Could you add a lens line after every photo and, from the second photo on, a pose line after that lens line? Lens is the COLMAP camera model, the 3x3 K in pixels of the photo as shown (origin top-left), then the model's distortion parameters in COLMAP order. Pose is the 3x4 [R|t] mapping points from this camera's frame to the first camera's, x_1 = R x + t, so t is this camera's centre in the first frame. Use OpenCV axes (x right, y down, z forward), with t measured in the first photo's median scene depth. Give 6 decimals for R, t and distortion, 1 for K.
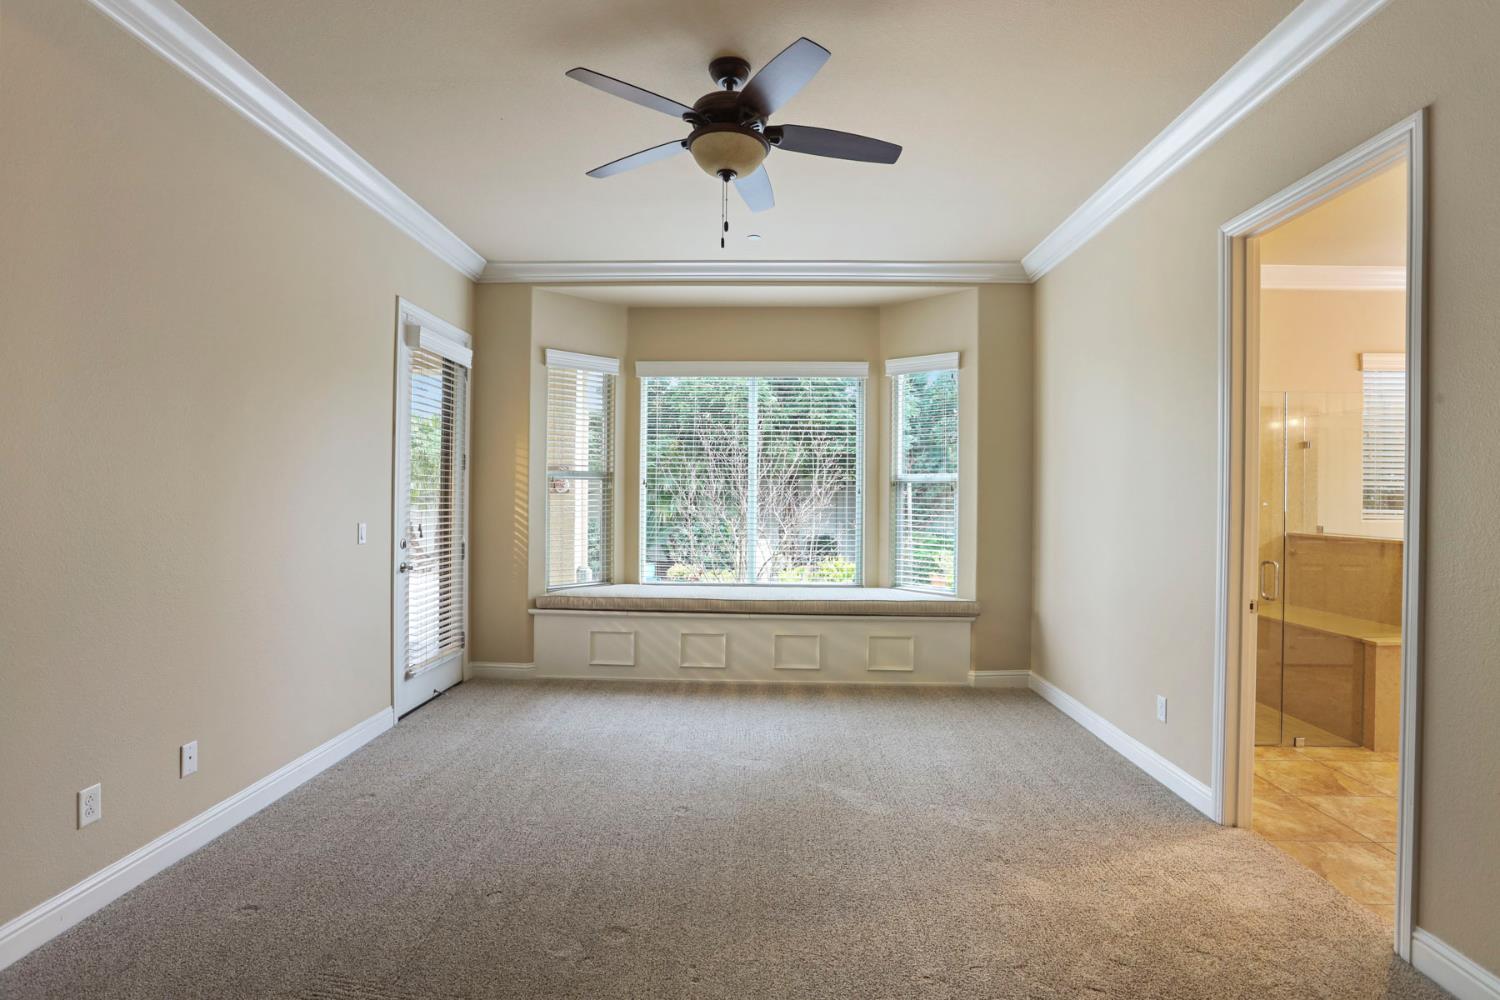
lens RADIAL K [[730.6, 0, 738.4], [0, 730.6, 490.9], [0, 0, 1]] dist [-0.070485, 0.029359]
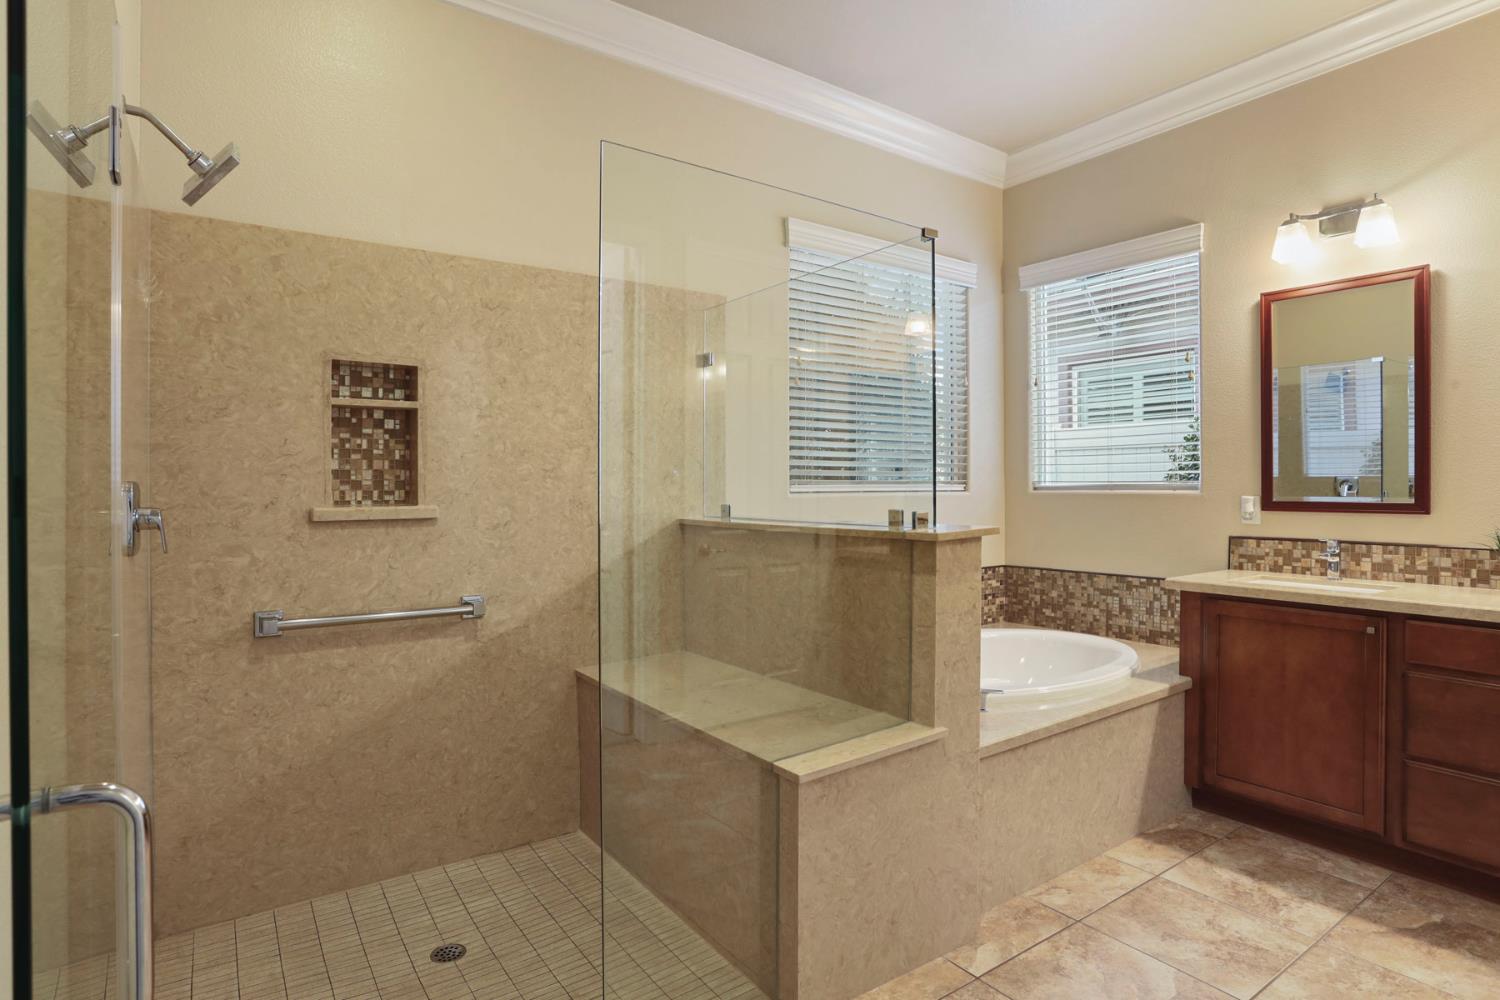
lens RADIAL K [[780.2, 0, 746.8], [0, 780.2, 487.1], [0, 0, 1]] dist [-0.068105, 0.033768]
pose [[0.800111, -0.009817, 0.599771, 0.481763], [0.007161, 0.999951, 0.006813, 0.032494], [-0.599809, -0.001156, 0.800143, 0.513858]]
